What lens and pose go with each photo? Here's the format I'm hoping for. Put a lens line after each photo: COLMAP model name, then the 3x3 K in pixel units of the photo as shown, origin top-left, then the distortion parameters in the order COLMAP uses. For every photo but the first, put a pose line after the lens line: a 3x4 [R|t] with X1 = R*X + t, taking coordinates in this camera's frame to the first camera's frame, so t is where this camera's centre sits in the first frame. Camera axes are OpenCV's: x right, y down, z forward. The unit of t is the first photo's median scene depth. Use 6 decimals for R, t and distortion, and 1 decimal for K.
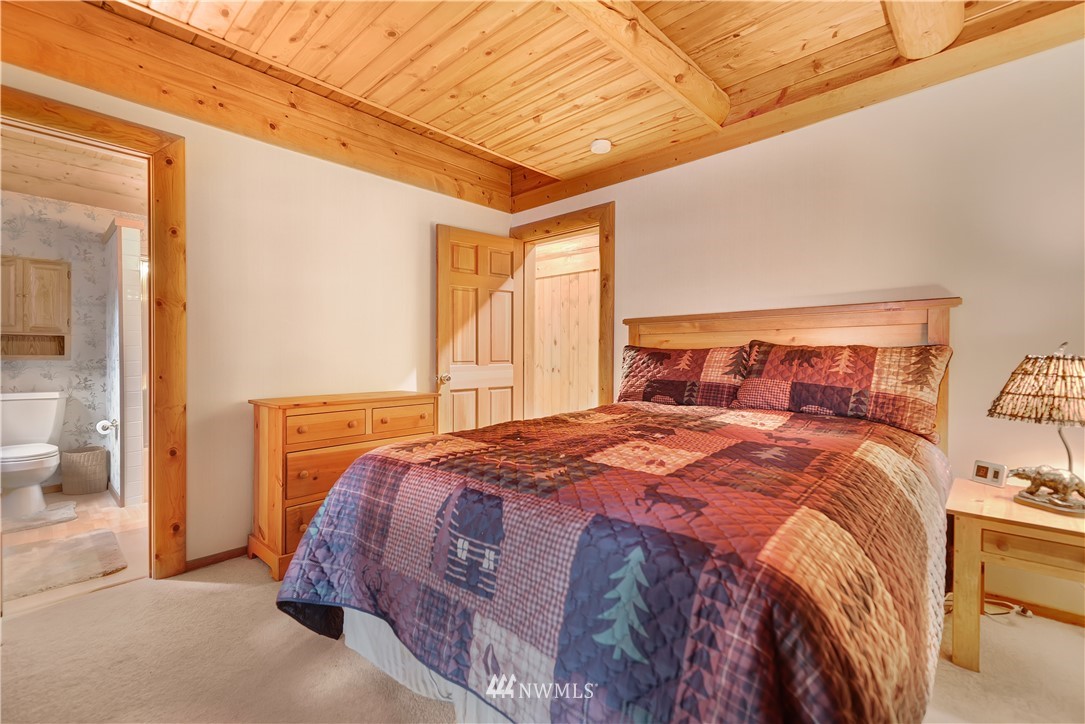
lens RADIAL K [[472.9, 0, 534.1], [0, 472.9, 360.3], [0, 0, 1]] dist [-0.007317, 0.000162]
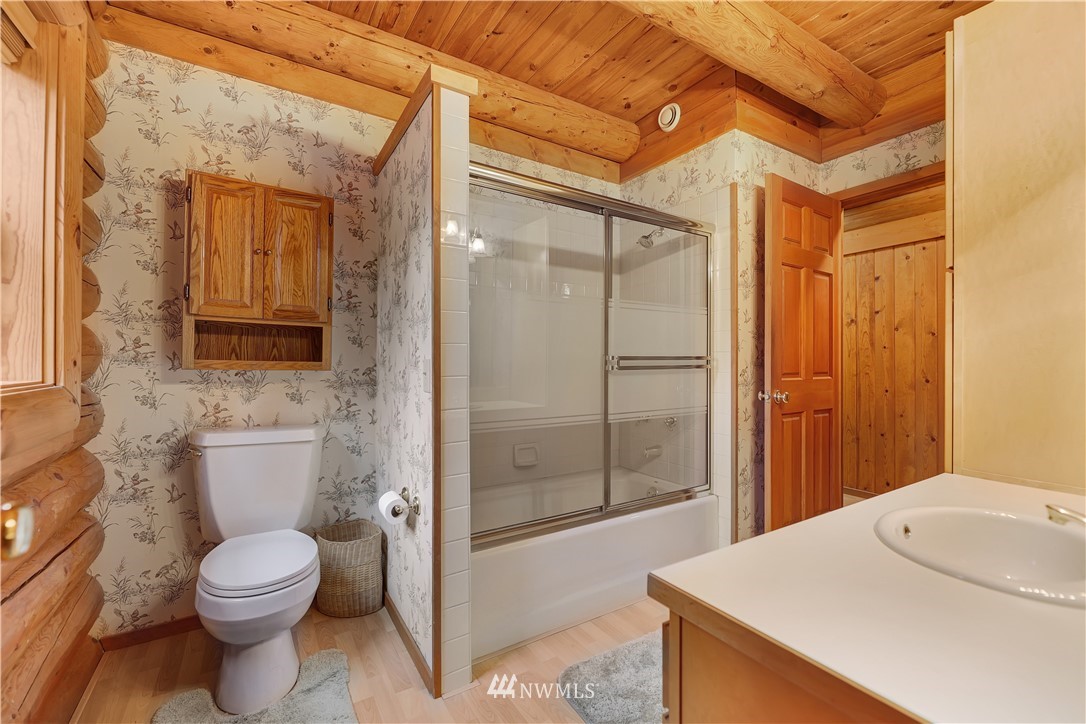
lens RADIAL K [[449.2, 0, 551.3], [0, 449.2, 362.2], [0, 0, 1]] dist [0.000835, -0.004702]
pose [[0.968722, 0.001872, -0.248140, -0.596913], [-0.006215, 0.999841, -0.016718, -0.002413], [0.248069, 0.017737, 0.968580, 0.543350]]
